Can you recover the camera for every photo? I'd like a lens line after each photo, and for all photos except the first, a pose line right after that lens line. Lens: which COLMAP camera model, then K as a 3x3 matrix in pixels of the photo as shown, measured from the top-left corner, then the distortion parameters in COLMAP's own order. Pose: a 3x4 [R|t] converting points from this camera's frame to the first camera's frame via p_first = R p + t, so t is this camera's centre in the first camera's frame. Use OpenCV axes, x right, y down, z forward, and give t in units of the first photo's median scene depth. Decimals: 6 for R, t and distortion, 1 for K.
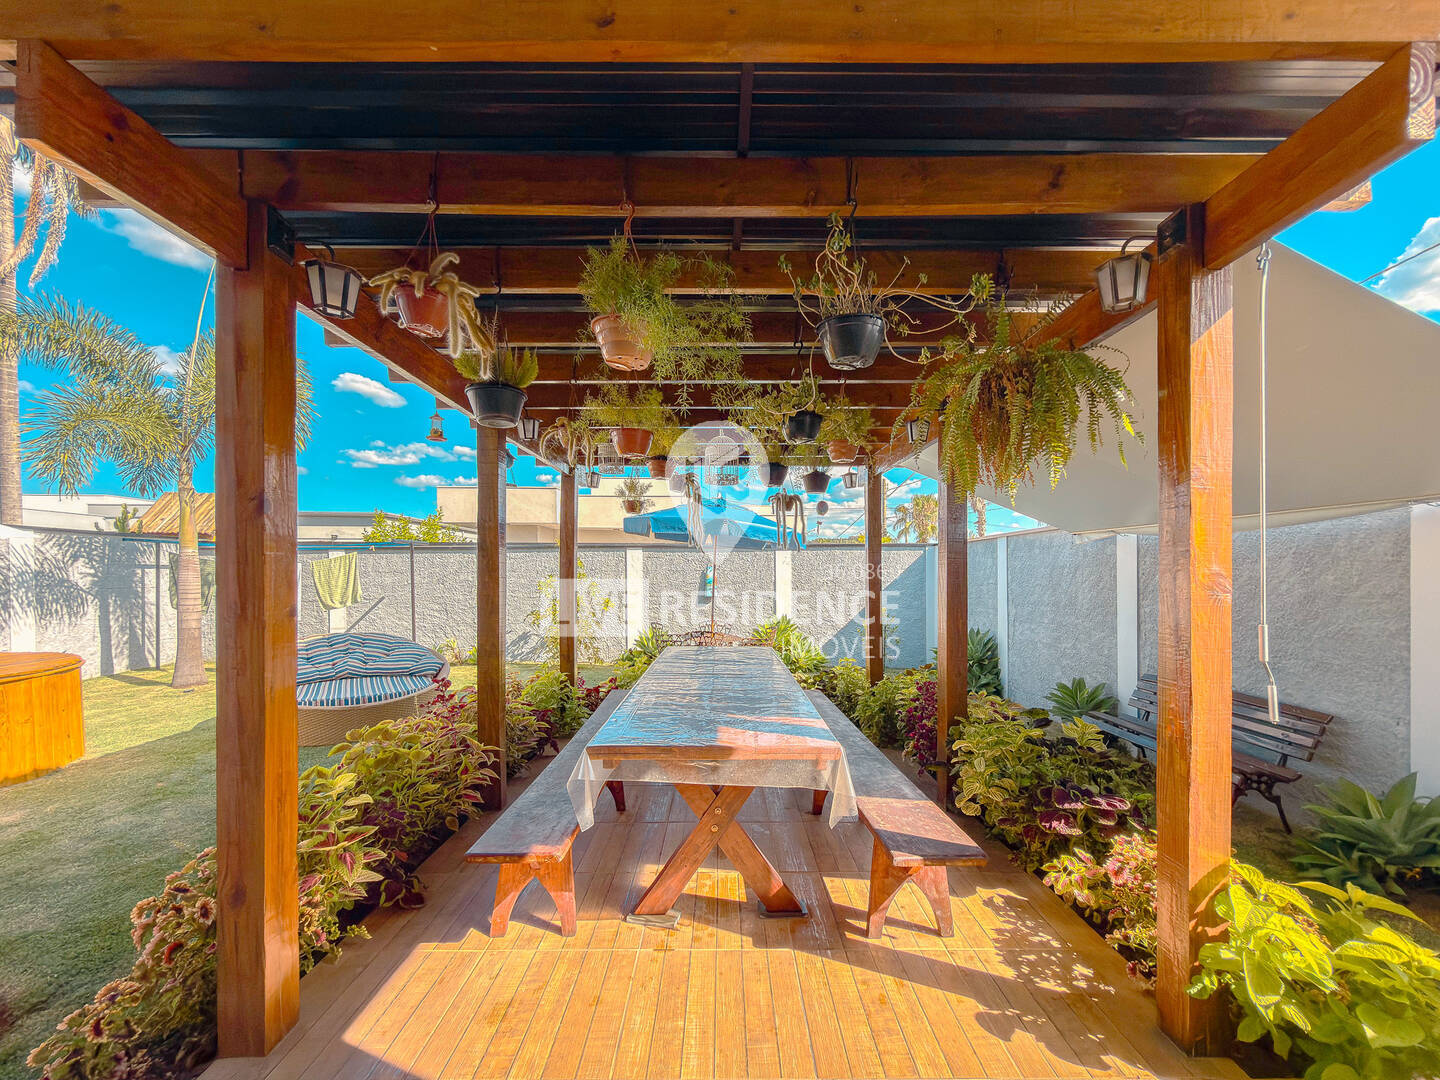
lens RADIAL K [[585.6, 0, 719.6], [0, 585.6, 614.4], [0, 0, 1]] dist [-0.001135, 0.000194]
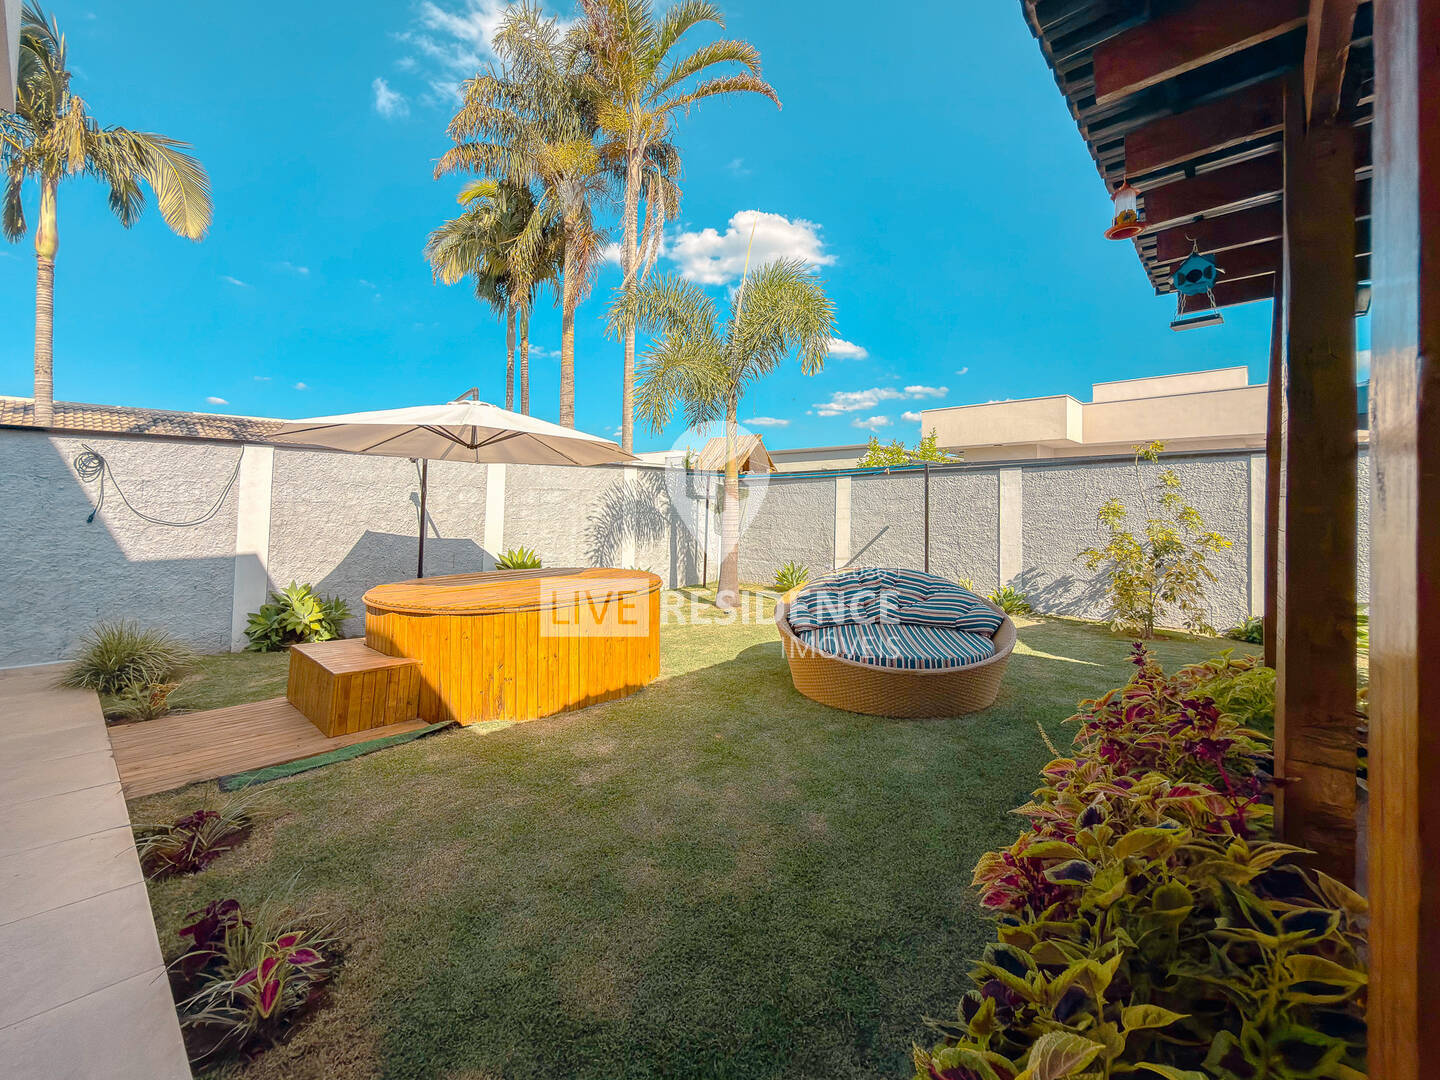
lens RADIAL K [[575.5, 0, 720.0], [0, 575.5, 540.0], [0, 0, 1]] dist [-0.001407, 0.000417]
pose [[0.750068, 0.030343, -0.660664, -0.271436], [-0.038252, 0.999265, 0.002467, -0.001134], [0.660253, 0.023421, 0.750678, 0.241329]]
